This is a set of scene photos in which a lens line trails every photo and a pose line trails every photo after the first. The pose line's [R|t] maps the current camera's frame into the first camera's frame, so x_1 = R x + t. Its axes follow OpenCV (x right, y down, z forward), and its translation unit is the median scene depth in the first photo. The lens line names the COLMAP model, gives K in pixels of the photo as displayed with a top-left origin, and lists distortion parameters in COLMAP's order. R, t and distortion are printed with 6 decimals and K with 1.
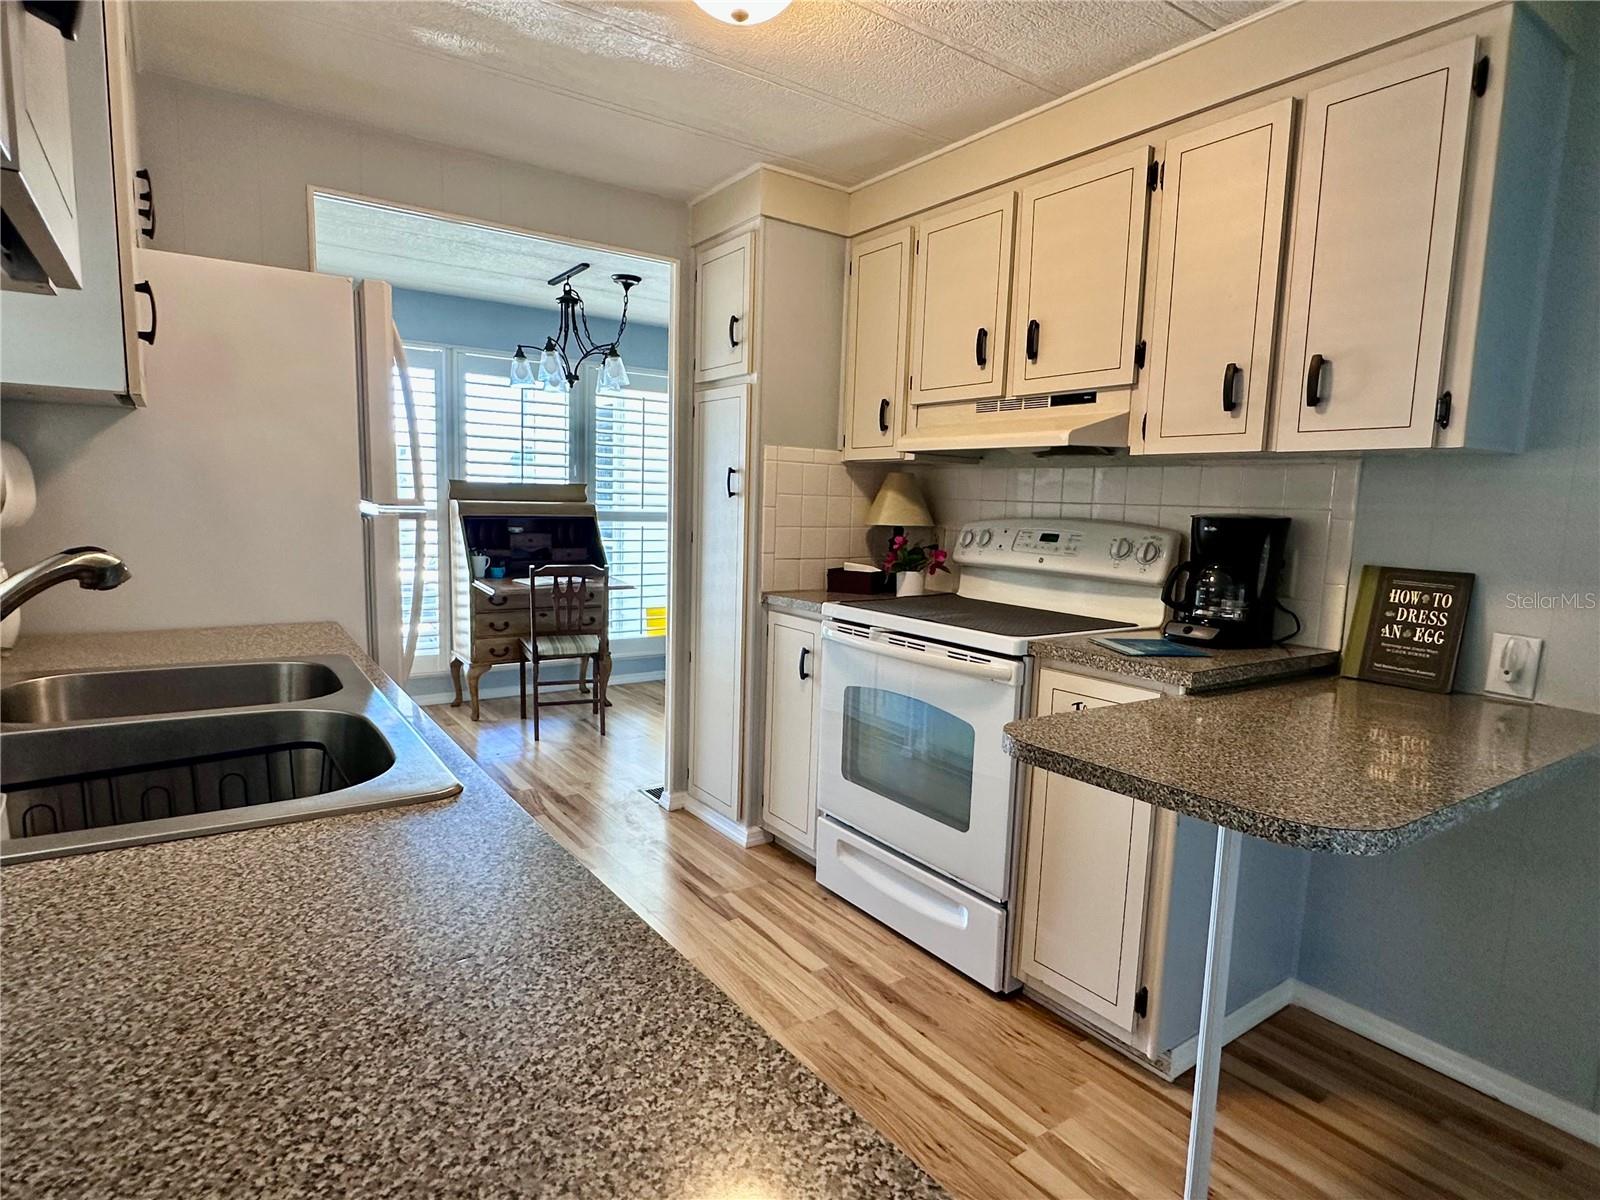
lens RADIAL K [[855.7, 0, 787.9], [0, 855.7, 609.3], [0, 0, 1]] dist [-0.002421, 0.000865]
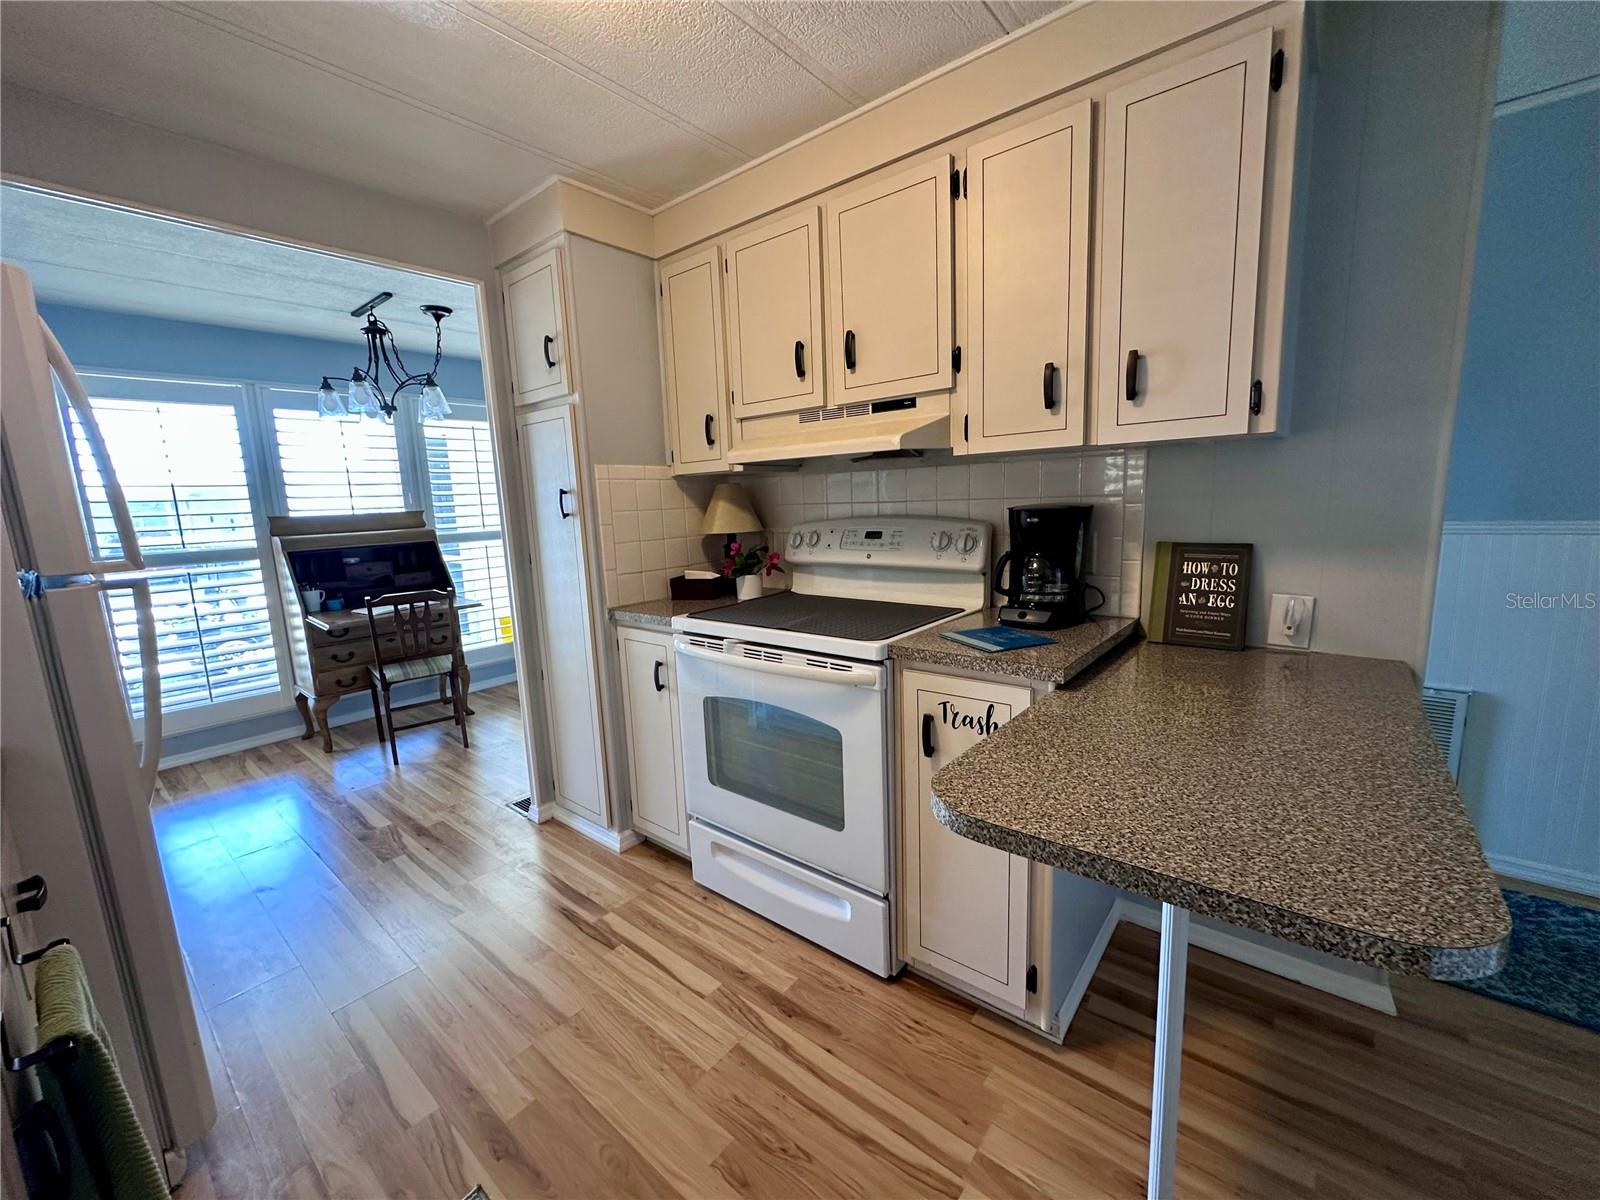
lens RADIAL K [[637.8, 0, 795.0], [0, 637.8, 598.7], [0, 0, 1]] dist [-0.003427, 0.000838]
pose [[0.961347, -0.108471, 0.253074, -0.008388], [0.101384, 0.994005, 0.040919, -0.048426], [-0.255995, -0.013680, 0.966581, 0.243713]]
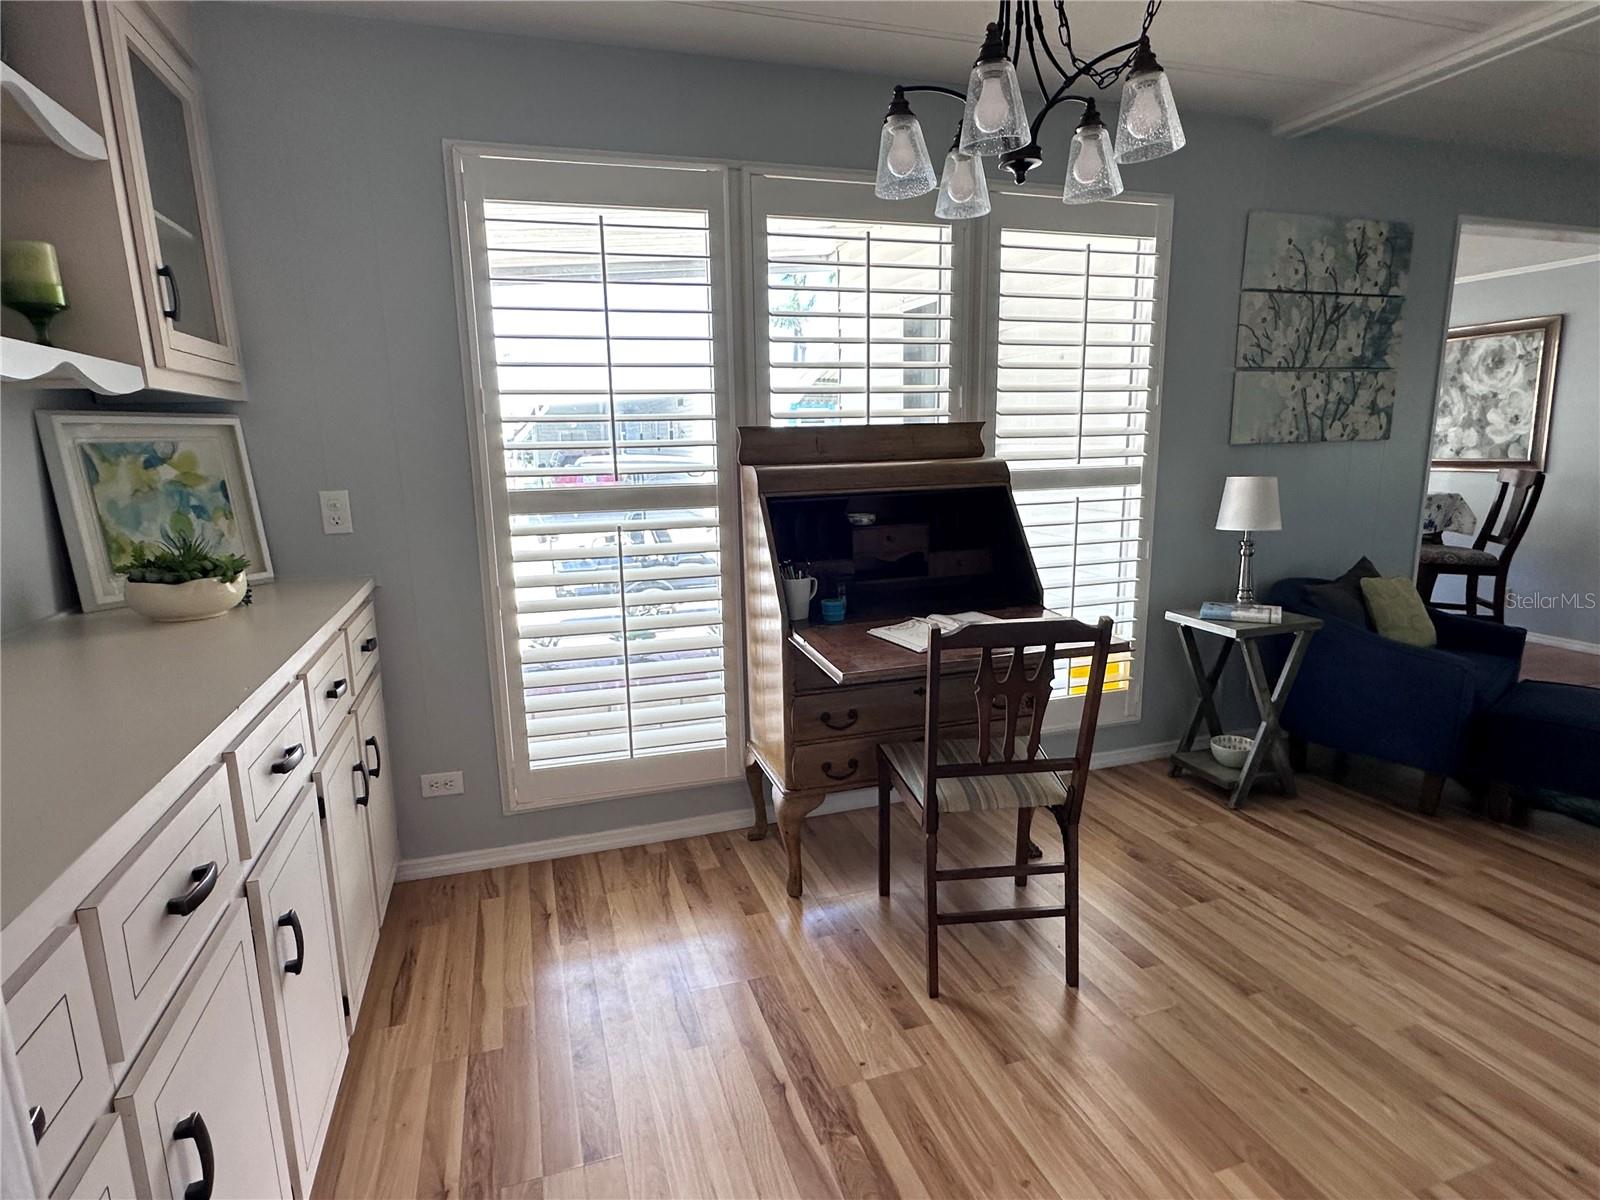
lens RADIAL K [[855.7, 0, 792.5], [0, 855.7, 604.9], [0, 0, 1]] dist [-0.002421, 0.000865]
pose [[0.955510, 0.006083, -0.294895, -0.406458], [0.013095, 0.997927, 0.063012, -0.146516], [0.294667, -0.064070, 0.953450, 0.976293]]
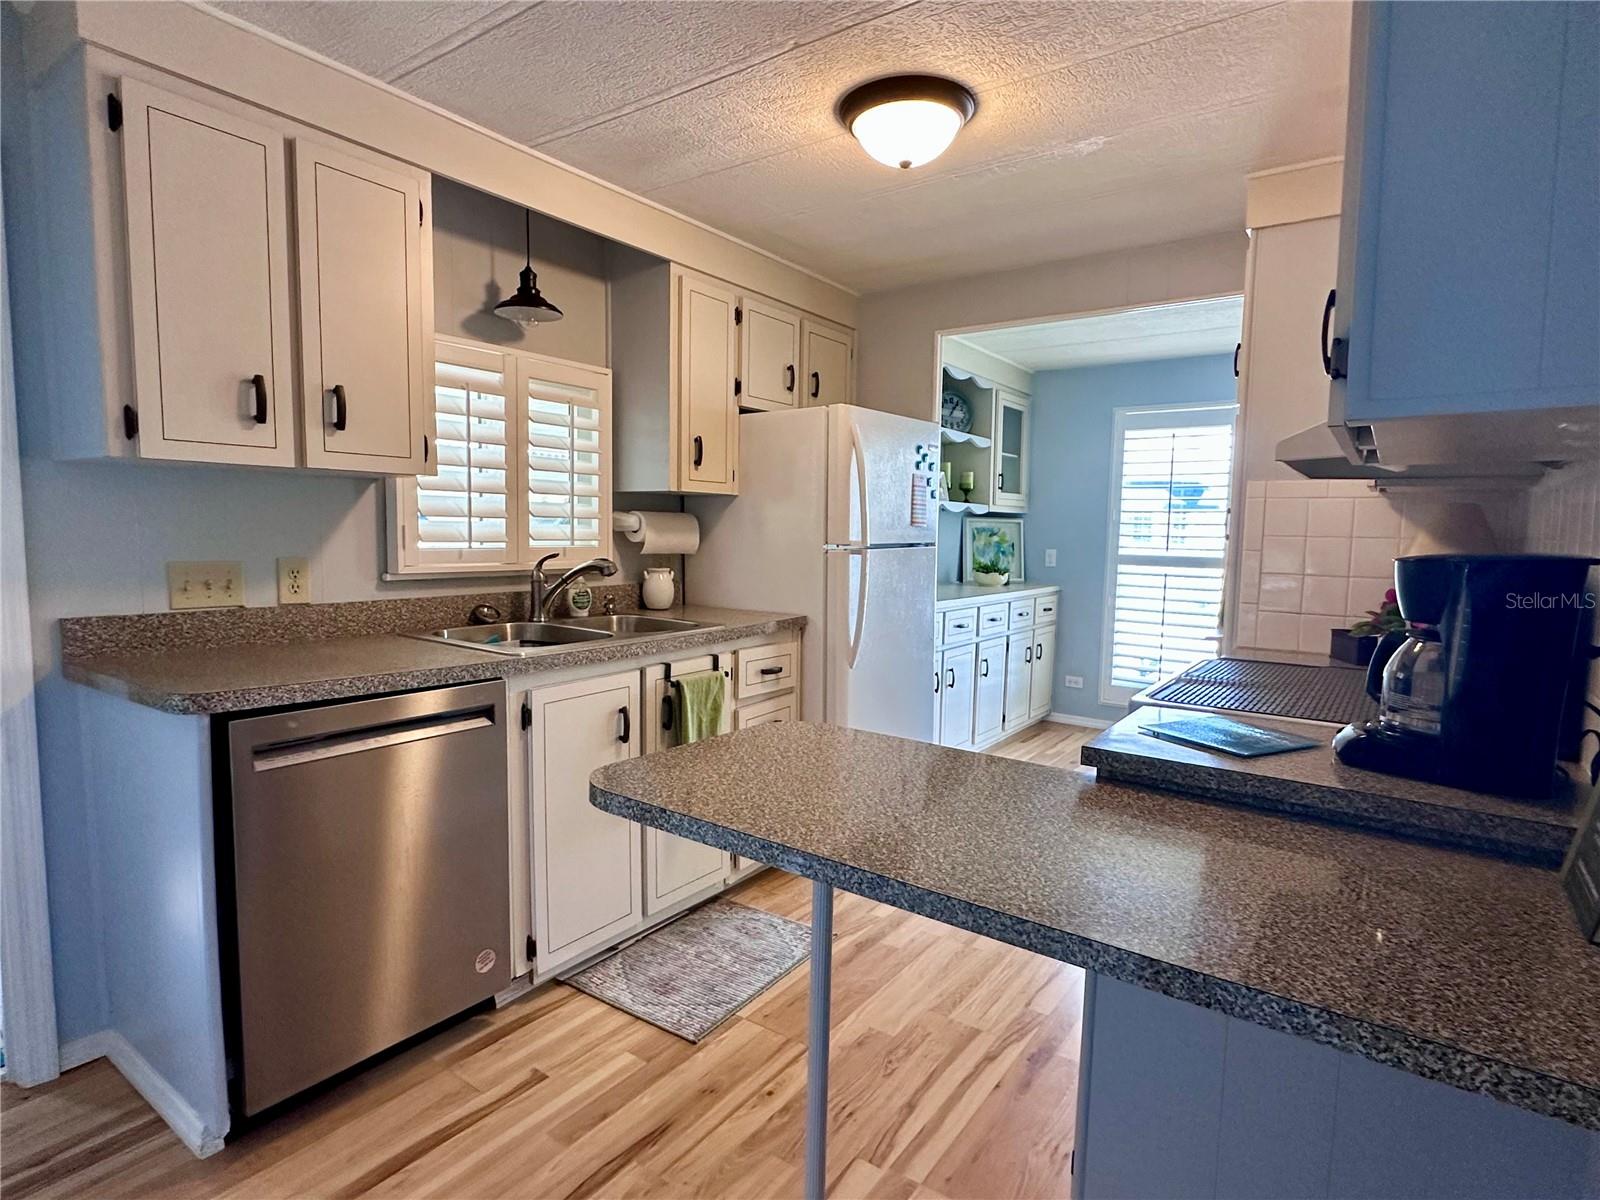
lens RADIAL K [[855.7, 0, 791.9], [0, 855.7, 609.1], [0, 0, 1]] dist [-0.002421, 0.000865]
pose [[0.334017, 0.062917, -0.940465, 0.766679], [-0.125741, 0.991826, 0.021694, -0.022826], [0.934142, 0.111009, 0.339198, 0.320749]]
